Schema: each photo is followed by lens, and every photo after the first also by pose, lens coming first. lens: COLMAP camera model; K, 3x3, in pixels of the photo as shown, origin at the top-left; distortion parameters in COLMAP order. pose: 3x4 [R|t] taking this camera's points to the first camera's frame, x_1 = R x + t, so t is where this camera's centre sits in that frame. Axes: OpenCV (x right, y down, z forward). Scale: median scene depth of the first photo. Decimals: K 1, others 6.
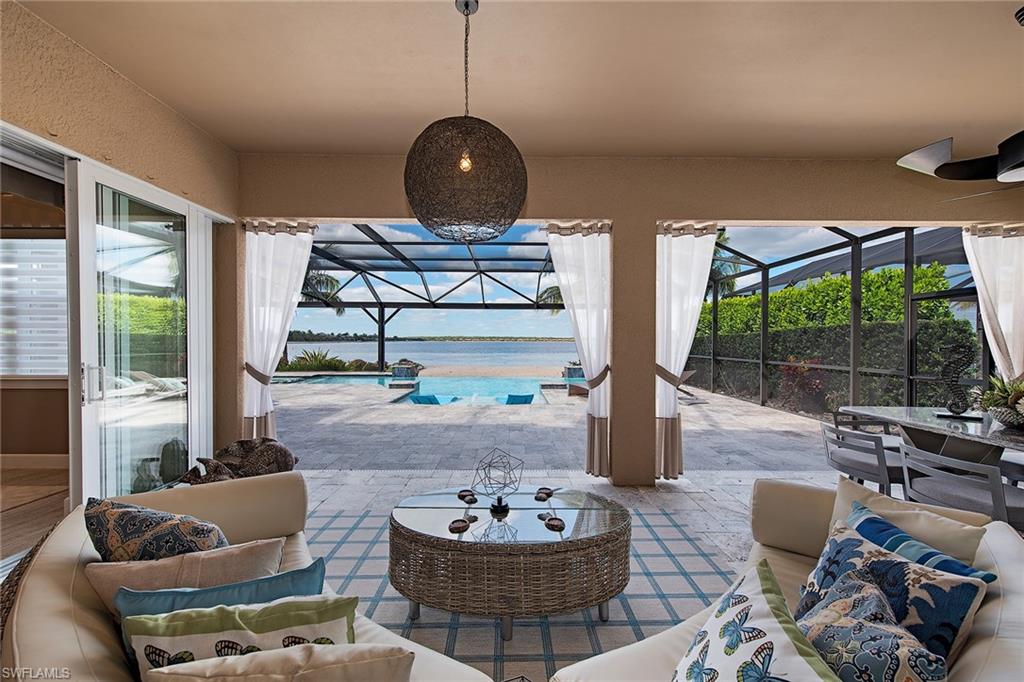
lens RADIAL K [[408.6, 0, 507.9], [0, 408.6, 346.1], [0, 0, 1]] dist [0.000940, 0.000043]
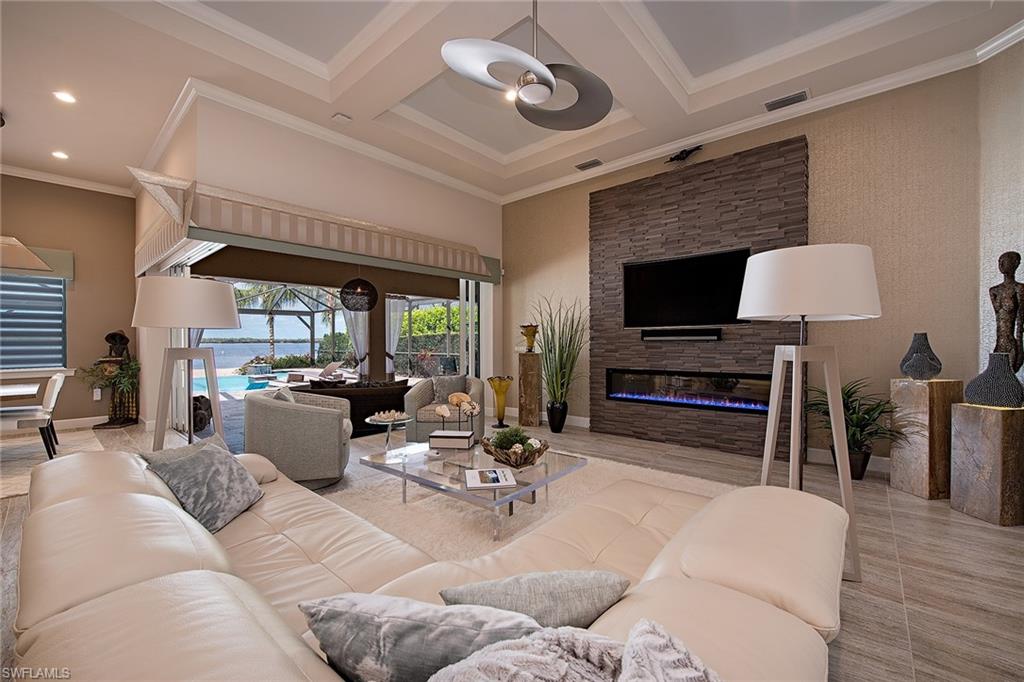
lens RADIAL K [[408.6, 0, 507.9], [0, 408.6, 346.1], [0, 0, 1]] dist [0.000940, 0.000043]
pose [[0.661325, -0.008874, 0.750047, -0.937674], [0.009111, 0.999951, 0.003798, 0.008726], [-0.750044, 0.004322, 0.661373, -1.104317]]
